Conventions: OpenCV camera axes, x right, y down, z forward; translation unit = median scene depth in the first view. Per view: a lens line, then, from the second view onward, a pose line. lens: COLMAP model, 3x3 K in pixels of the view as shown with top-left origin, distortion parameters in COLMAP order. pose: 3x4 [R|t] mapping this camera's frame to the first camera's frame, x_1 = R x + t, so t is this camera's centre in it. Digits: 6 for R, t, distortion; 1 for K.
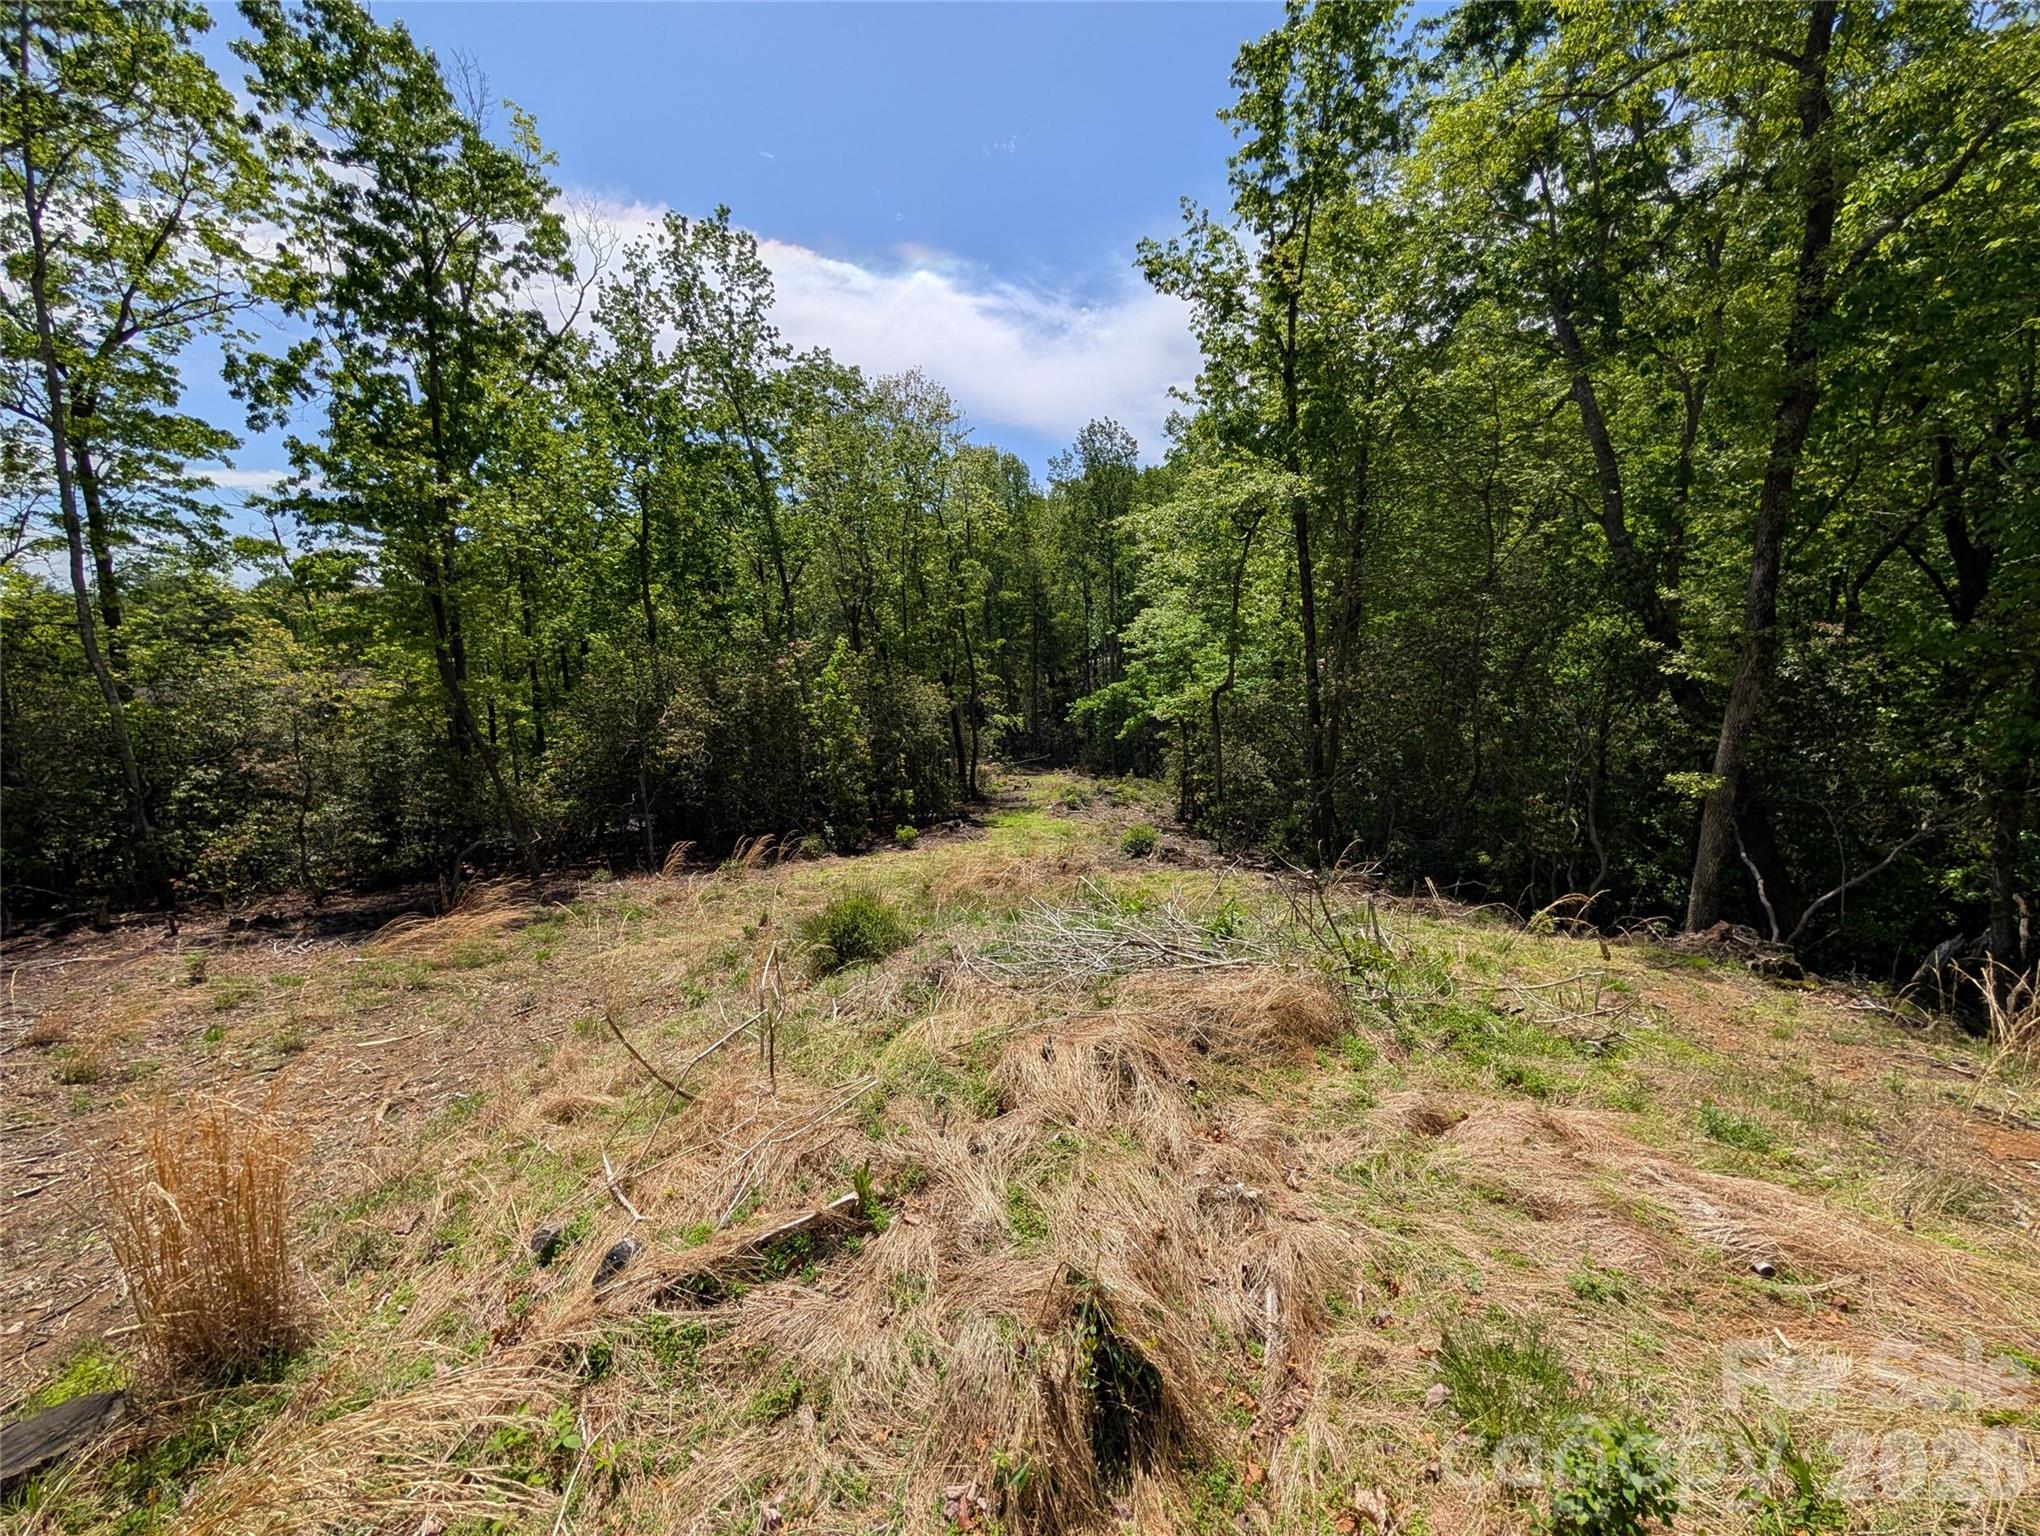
lens RADIAL K [[772.6, 0, 1024.2], [0, 772.6, 769.7], [0, 0, 1]] dist [0.006234, -0.001373]
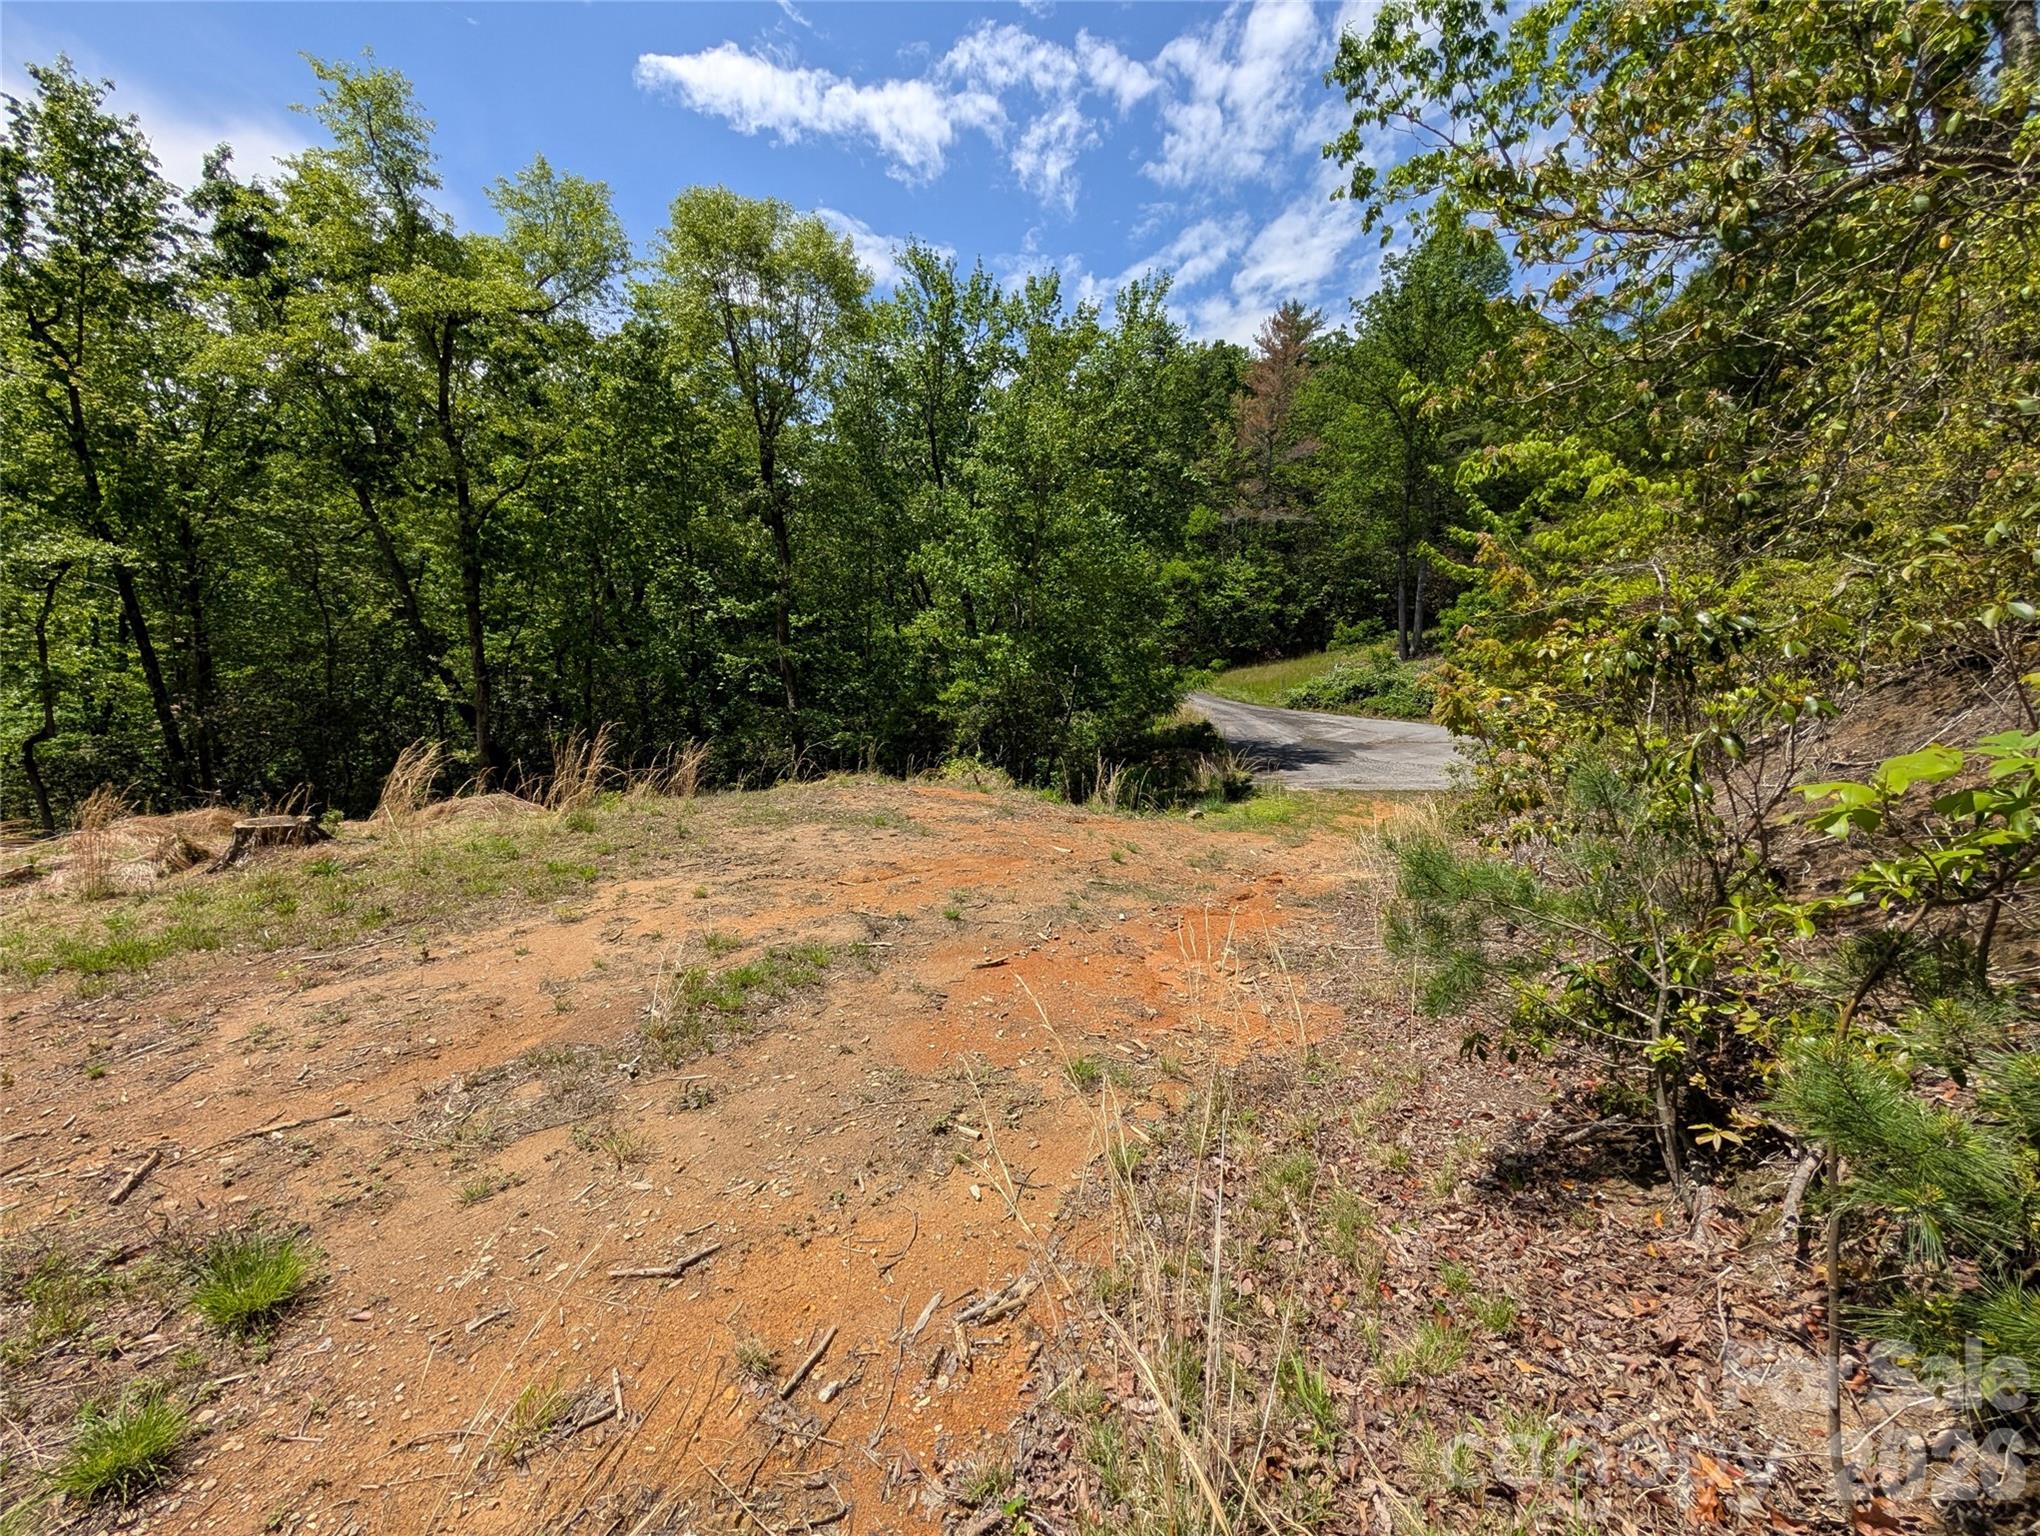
lens RADIAL K [[772.6, 0, 1031.2], [0, 772.6, 771.9], [0, 0, 1]] dist [0.006234, -0.001373]
pose [[0.331509, -0.096349, 0.938520, -0.201630], [0.171401, 0.984368, 0.040512, 0.088565], [-0.927752, 0.147433, 0.342841, -0.386842]]
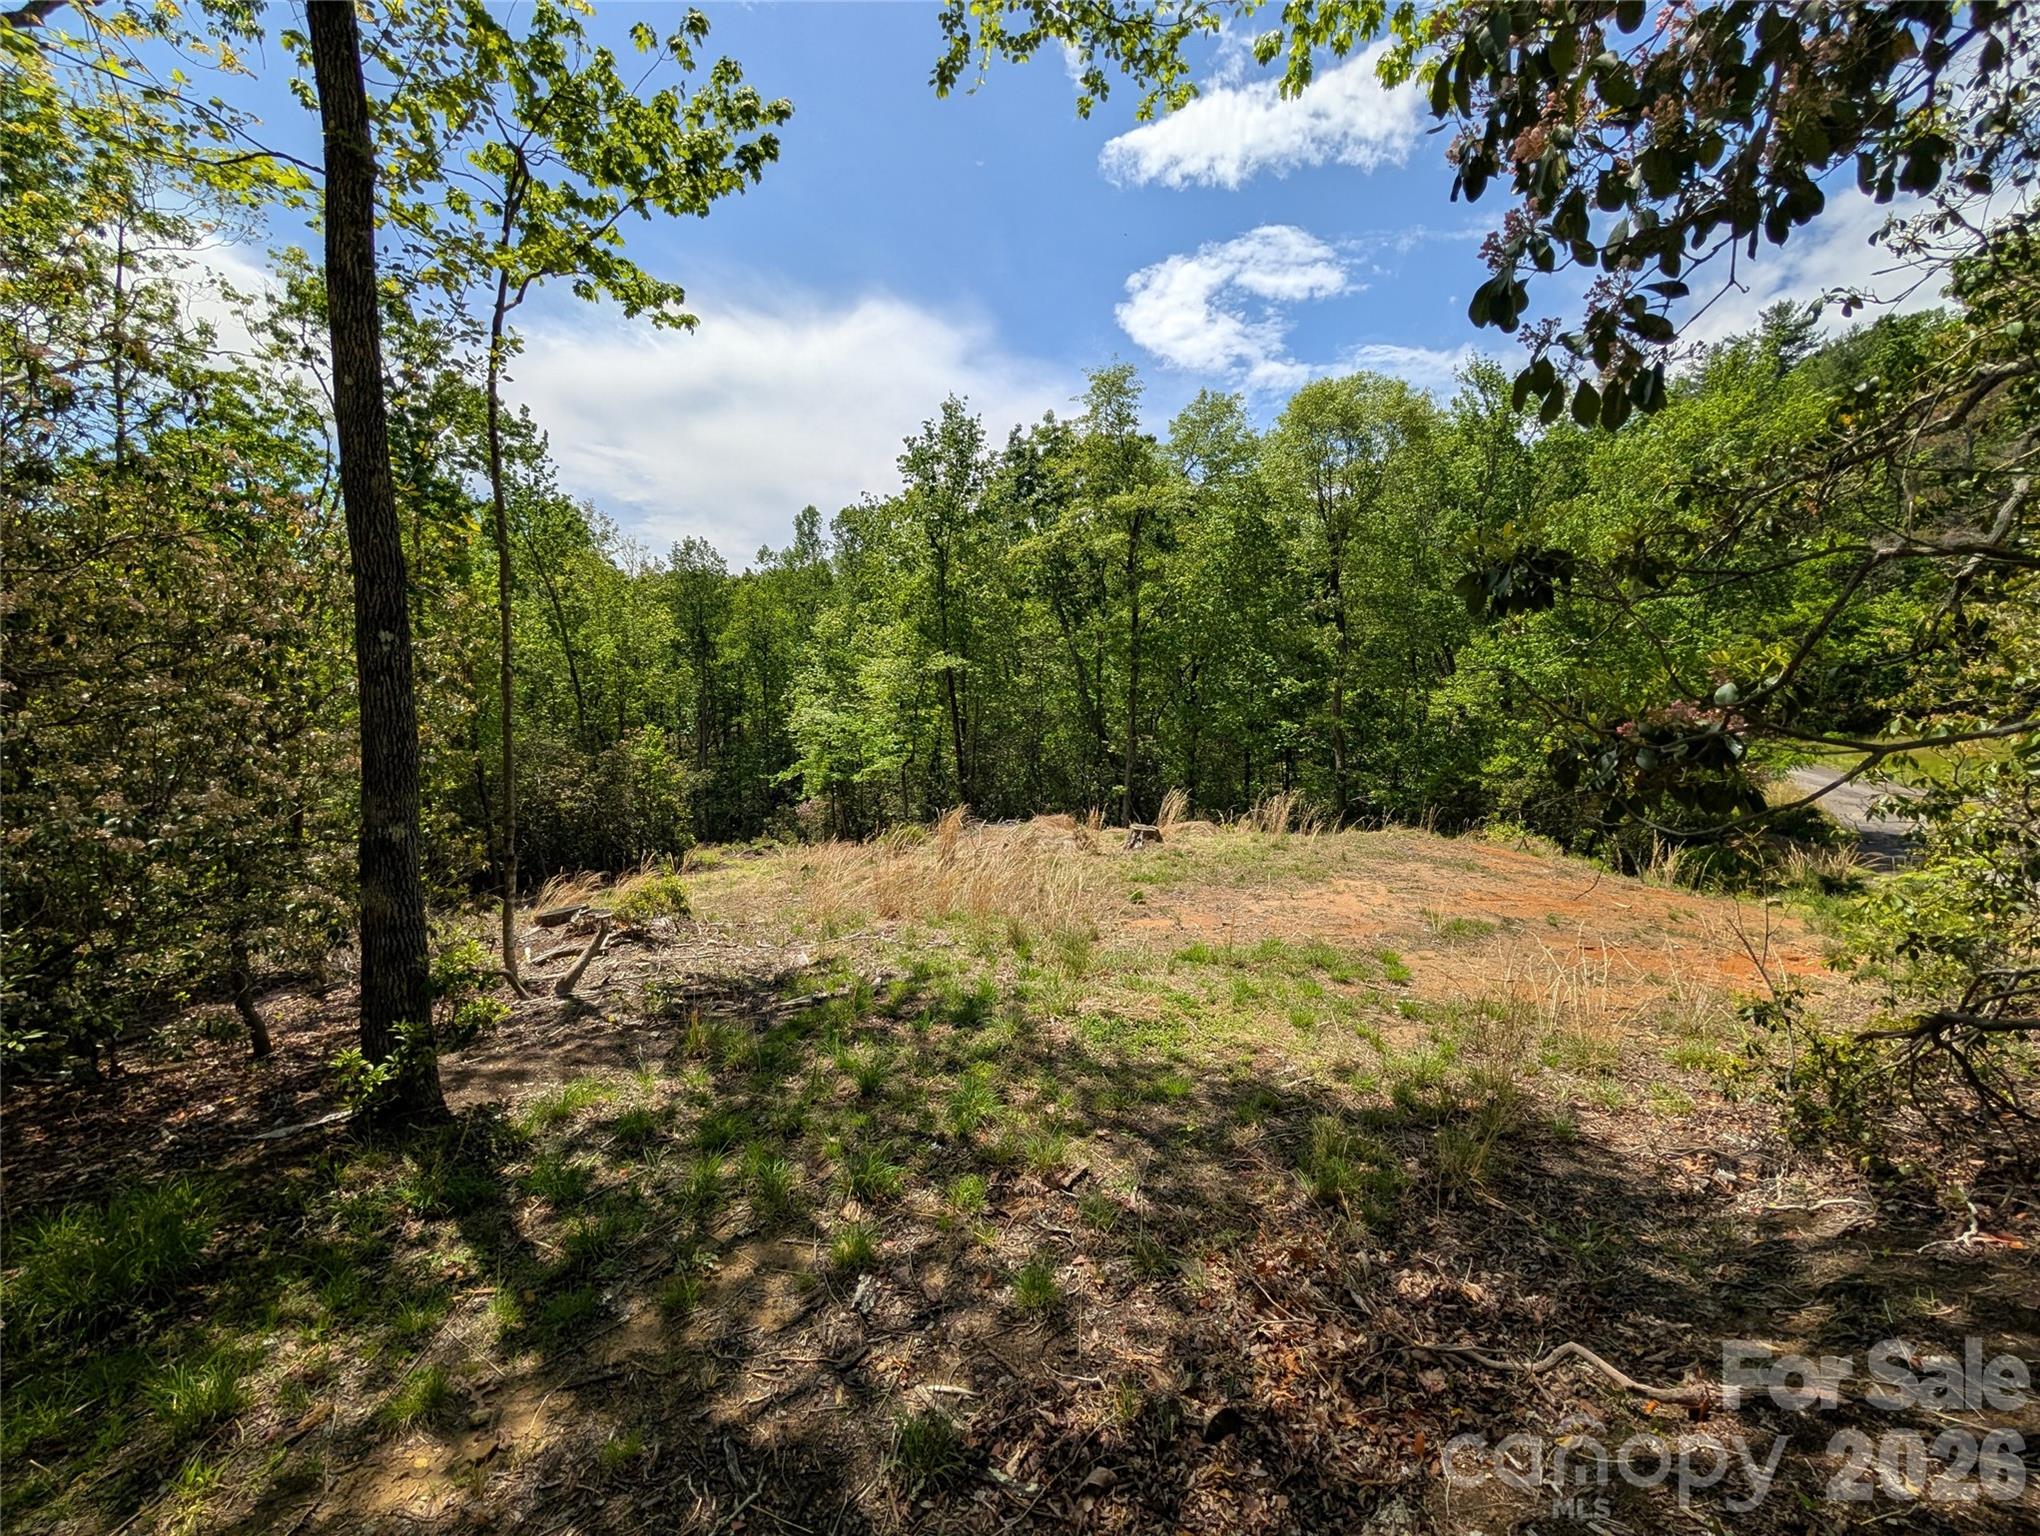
lens RADIAL K [[772.6, 0, 1027.2], [0, 772.6, 764.1], [0, 0, 1]] dist [0.006234, -0.001373]
pose [[0.799990, -0.003255, 0.600005, -0.500550], [0.073948, 0.992897, -0.093209, 0.067661], [-0.595439, 0.118935, 0.794548, -0.458412]]
